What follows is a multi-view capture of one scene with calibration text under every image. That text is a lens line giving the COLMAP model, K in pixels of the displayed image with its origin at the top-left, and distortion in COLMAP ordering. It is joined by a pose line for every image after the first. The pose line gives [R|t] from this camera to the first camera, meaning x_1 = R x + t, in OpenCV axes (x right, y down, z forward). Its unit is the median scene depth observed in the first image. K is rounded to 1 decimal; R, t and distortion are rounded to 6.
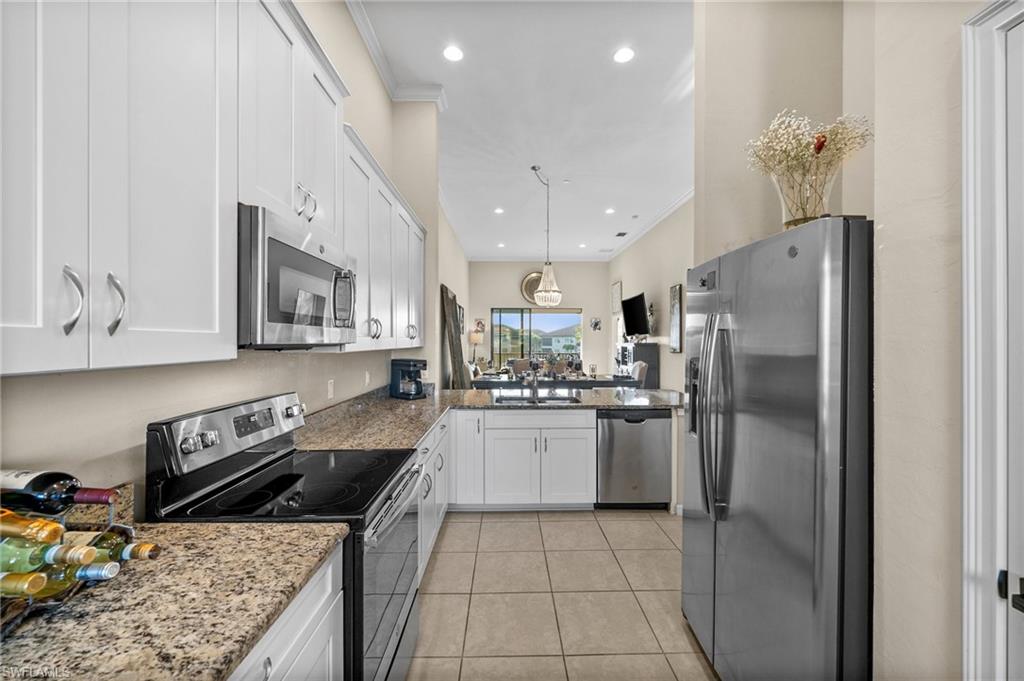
lens RADIAL K [[405.4, 0, 509.7], [0, 405.4, 341.8], [0, 0, 1]] dist [-0.002352, 0.000120]
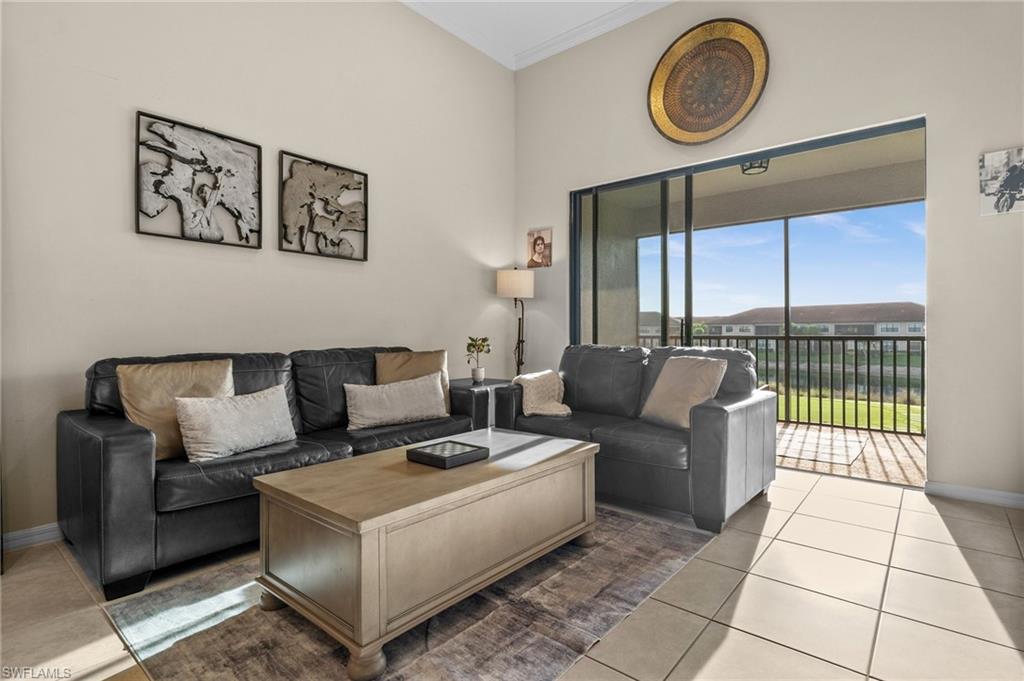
lens RADIAL K [[505.6, 0, 515.3], [0, 505.6, 335.8], [0, 0, 1]] dist [-0.000351, 0.000114]
pose [[0.766696, 0.000337, -0.642010, 0.284967], [0.002291, 0.999992, 0.003260, 0.049891], [0.642006, -0.003970, 0.766689, 1.018615]]
